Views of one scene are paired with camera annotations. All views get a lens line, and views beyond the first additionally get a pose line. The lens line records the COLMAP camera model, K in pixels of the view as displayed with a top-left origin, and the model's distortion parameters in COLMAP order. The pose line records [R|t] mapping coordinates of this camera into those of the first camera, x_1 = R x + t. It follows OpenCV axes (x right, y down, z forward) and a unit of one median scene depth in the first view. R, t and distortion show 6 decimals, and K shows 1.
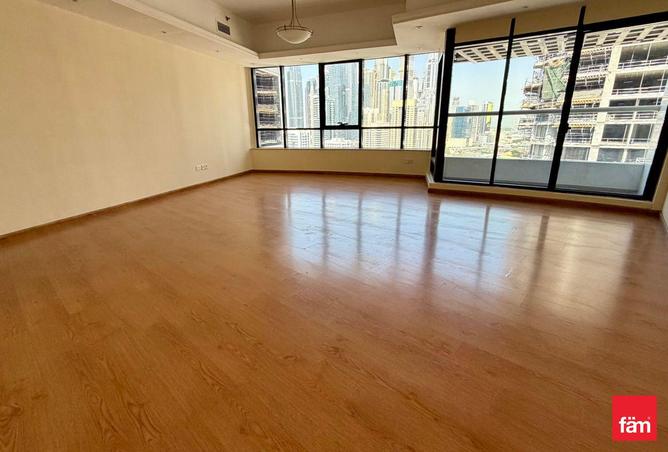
lens RADIAL K [[316.8, 0, 339.7], [0, 316.8, 225.2], [0, 0, 1]] dist [0.006351, -0.000304]
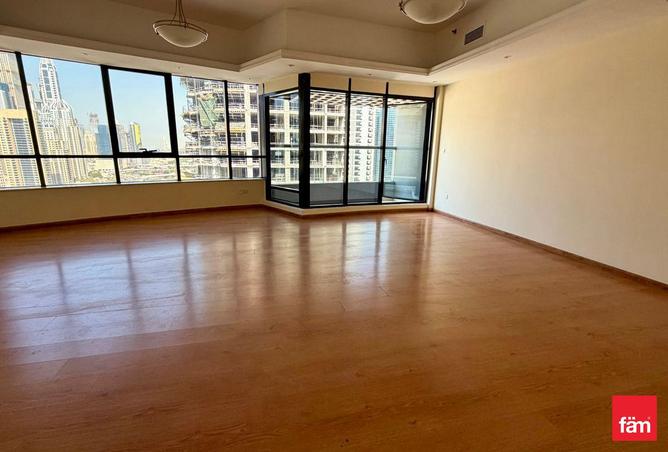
lens RADIAL K [[316.8, 0, 340.0], [0, 316.8, 218.7], [0, 0, 1]] dist [0.006351, -0.000304]
pose [[0.565673, -0.155878, 0.809763, -0.283706], [0.224251, 0.974043, 0.030846, -0.063343], [-0.793552, 0.164141, 0.585946, 0.170325]]
